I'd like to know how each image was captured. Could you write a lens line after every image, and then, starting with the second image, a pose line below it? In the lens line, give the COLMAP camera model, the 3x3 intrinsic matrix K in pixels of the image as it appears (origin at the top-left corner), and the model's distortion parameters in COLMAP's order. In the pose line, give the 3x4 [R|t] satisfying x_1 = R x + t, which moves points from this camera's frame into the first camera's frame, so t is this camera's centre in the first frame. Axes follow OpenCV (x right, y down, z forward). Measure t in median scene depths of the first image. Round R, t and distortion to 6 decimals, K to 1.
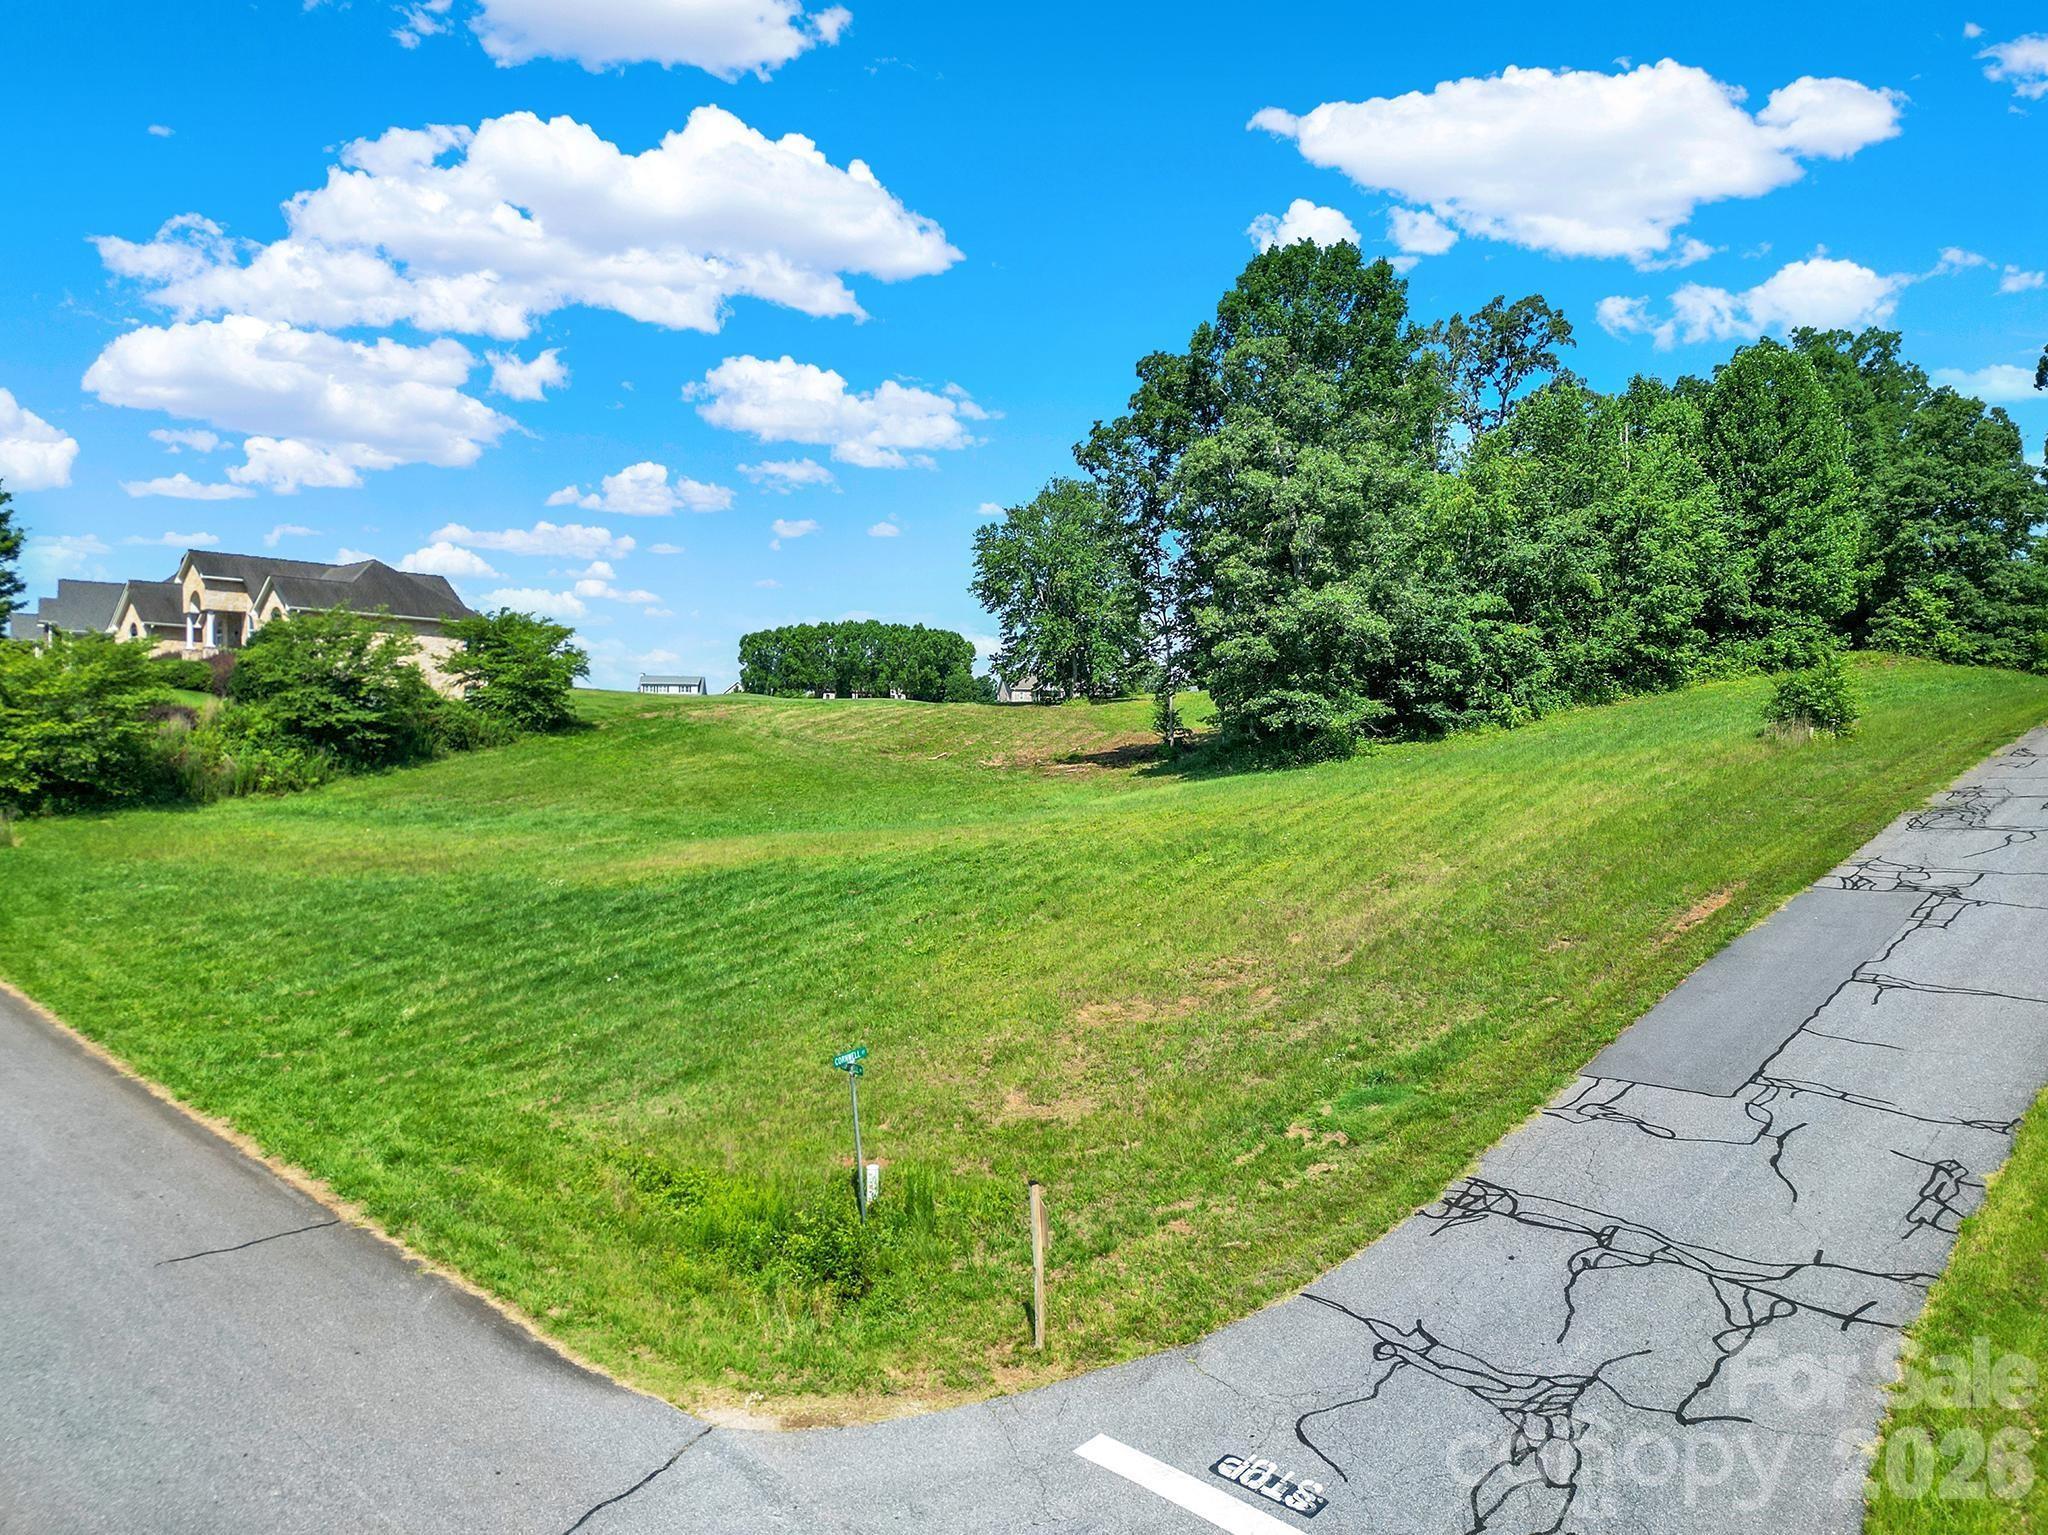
lens RADIAL K [[1459.7, 0, 1024.0], [0, 1459.7, 767.5], [0, 0, 1]] dist [0.075755, -0.076385]
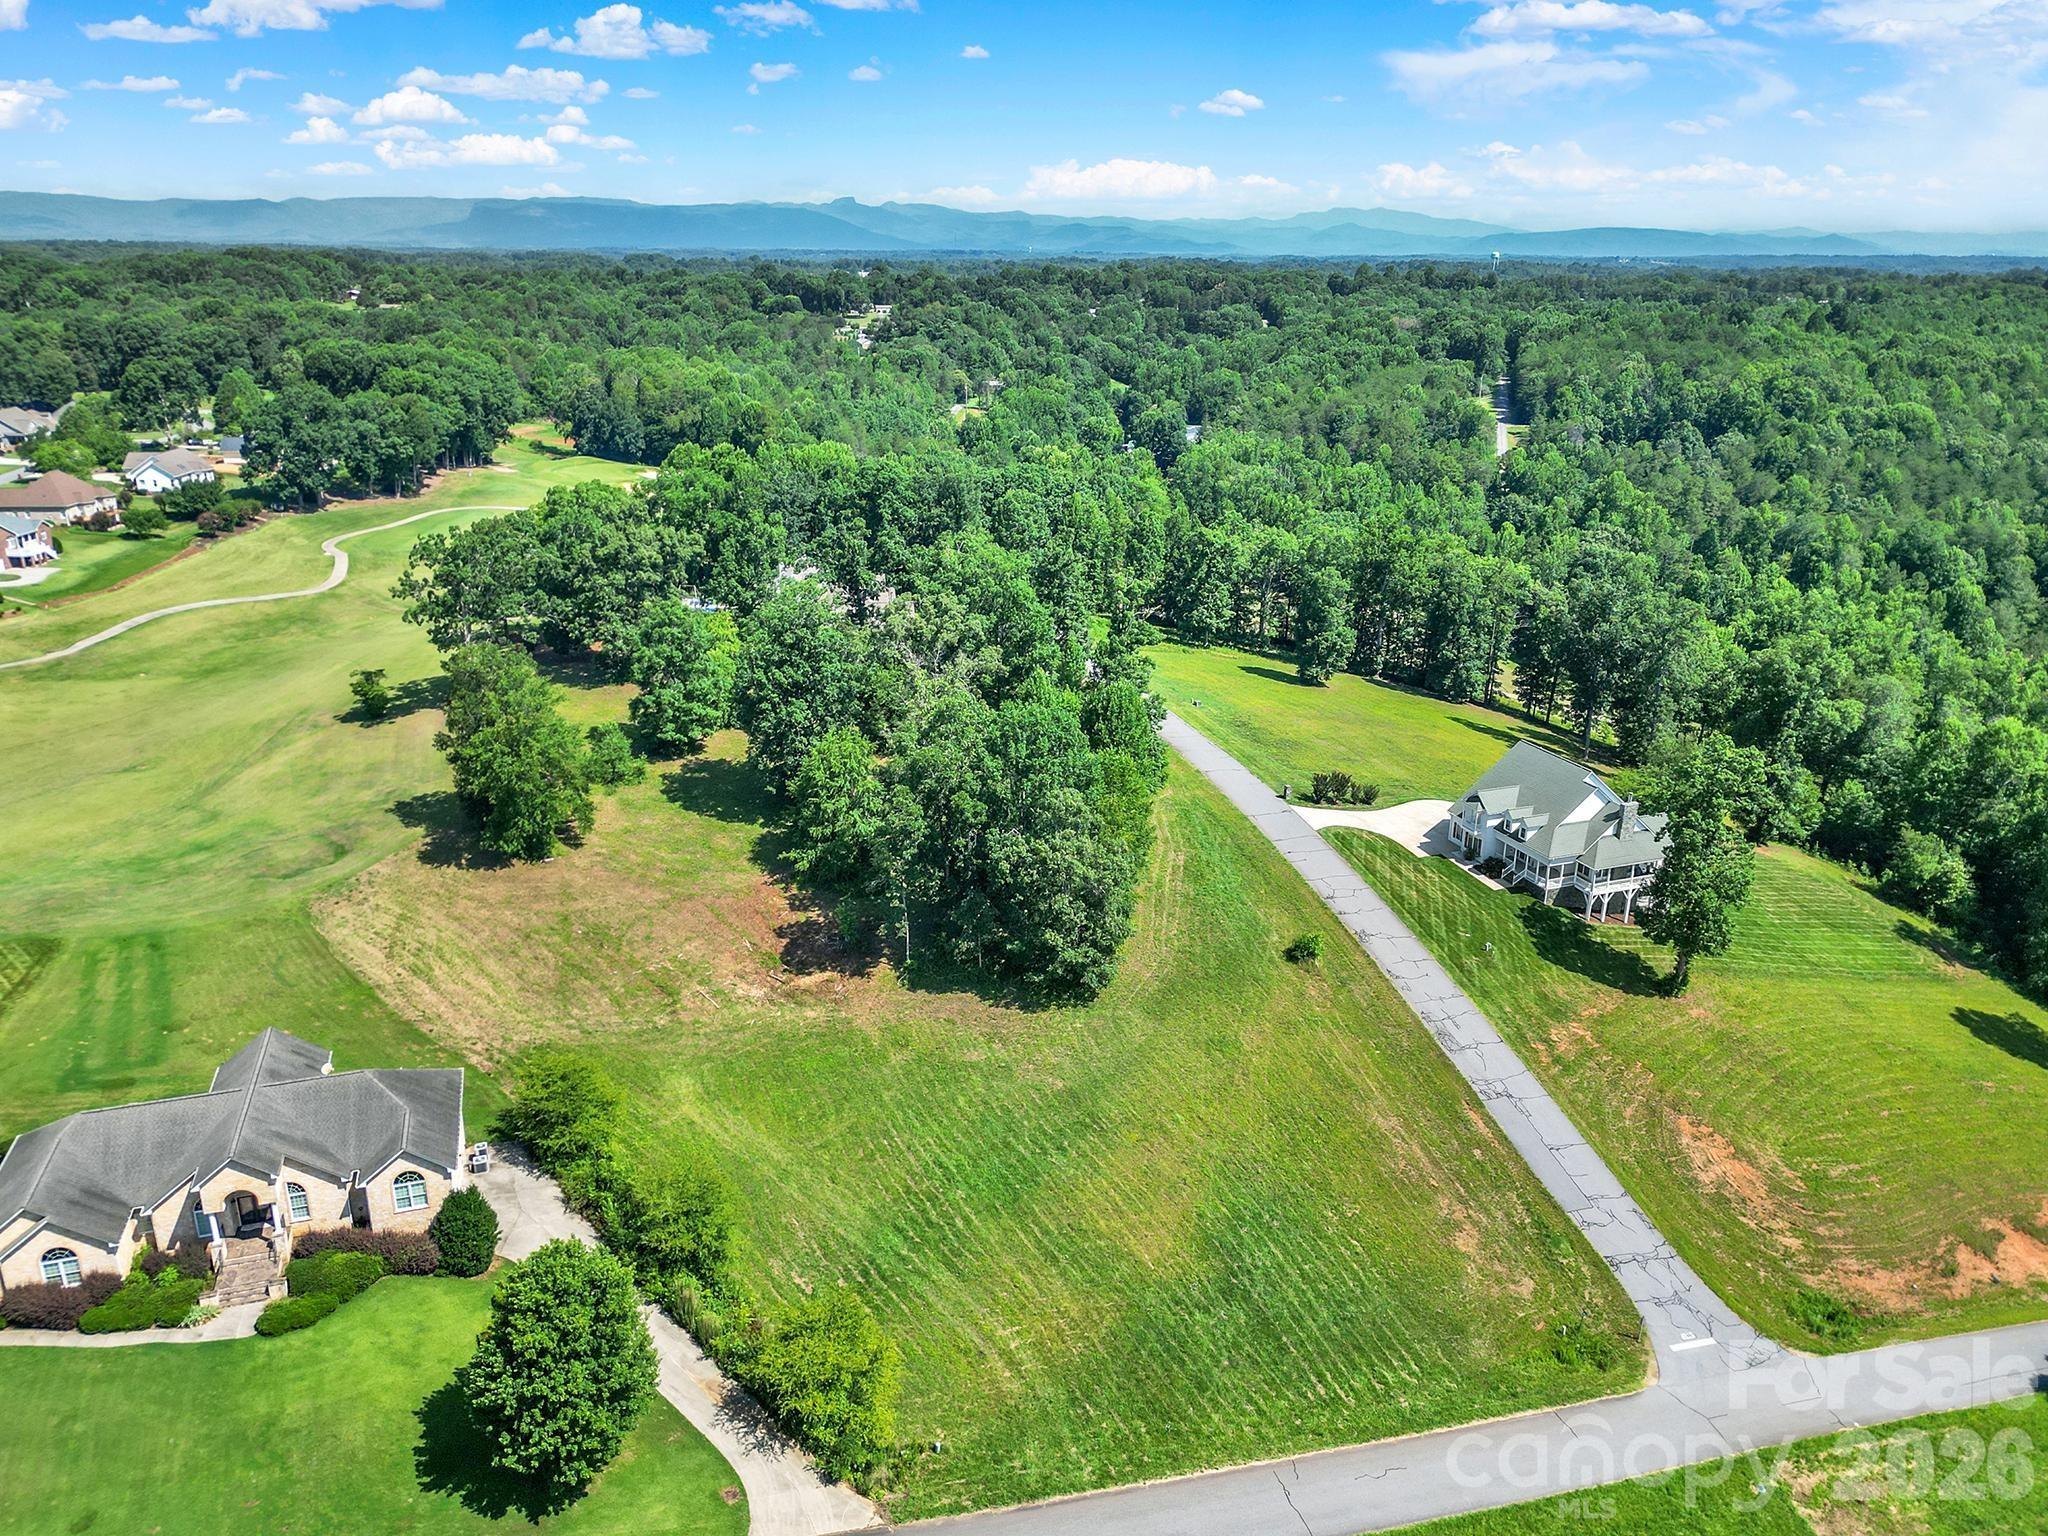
lens RADIAL K [[1457.2, 0, 1022.1], [0, 1457.2, 775.6], [0, 0, 1]] dist [0.078583, -0.078718]
pose [[0.493498, -0.296025, 0.817820, -1.407009], [-0.000937, 0.940115, 0.340857, -0.972024], [-0.869746, -0.168979, 0.463667, 0.219492]]
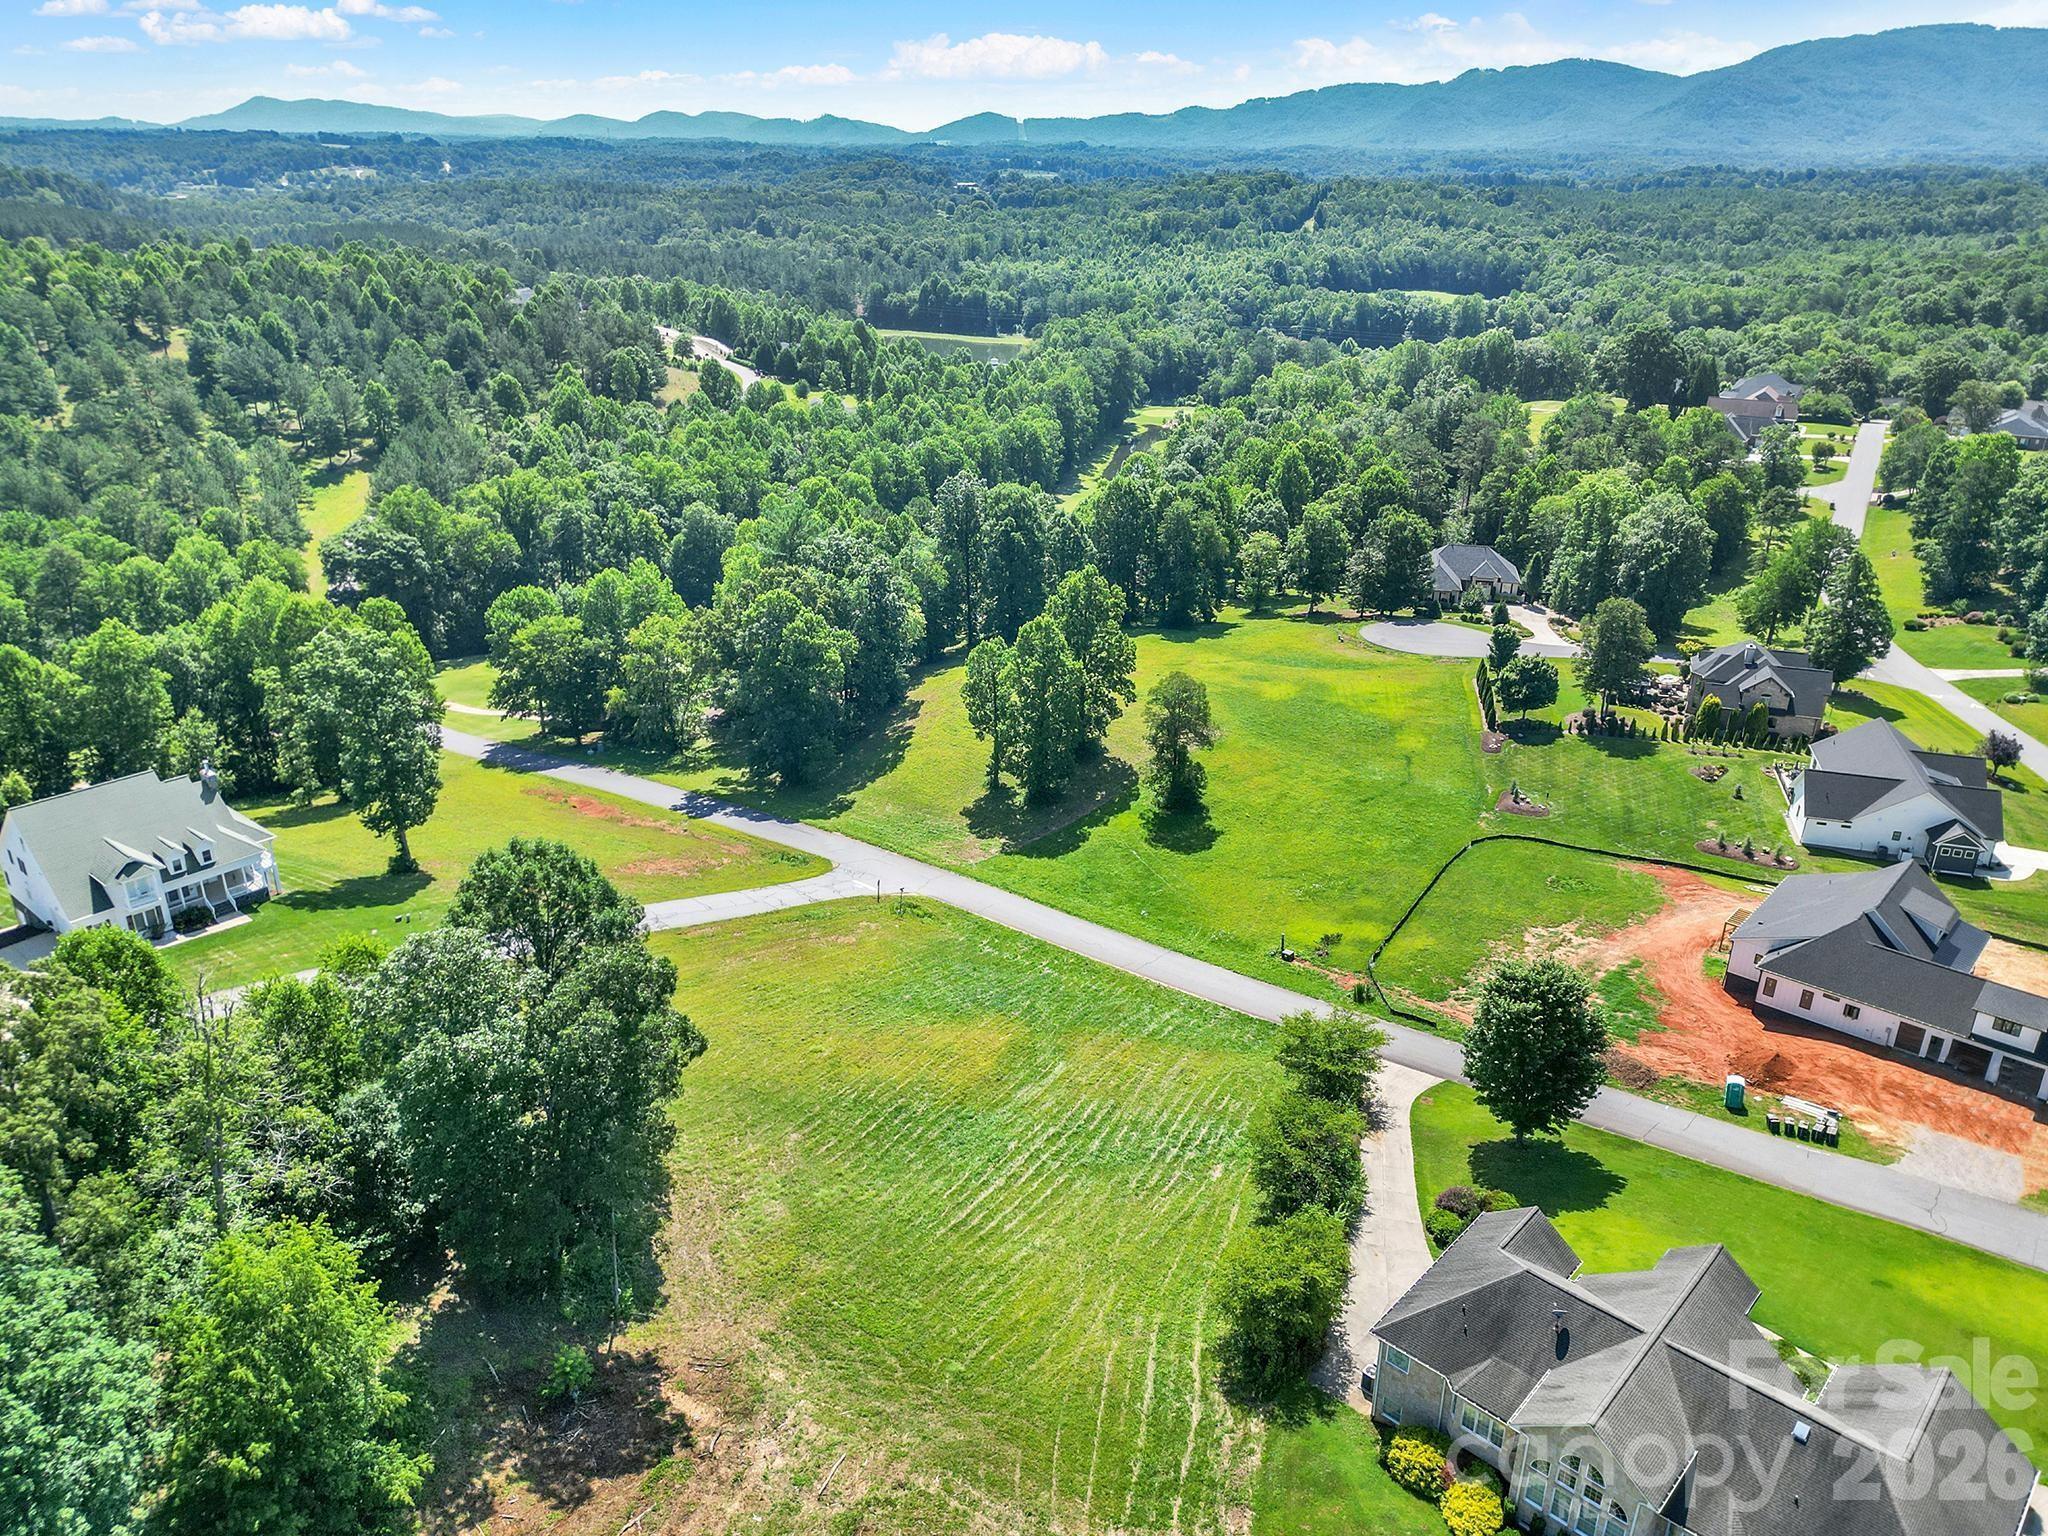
lens RADIAL K [[1457.2, 0, 1022.1], [0, 1457.2, 775.6], [0, 0, 1]] dist [0.078583, -0.078718]
pose [[-0.999752, -0.021824, 0.004523, -0.230280], [-0.018159, 0.915252, 0.402473, -0.995653], [-0.012923, 0.402291, -0.915421, 2.300353]]
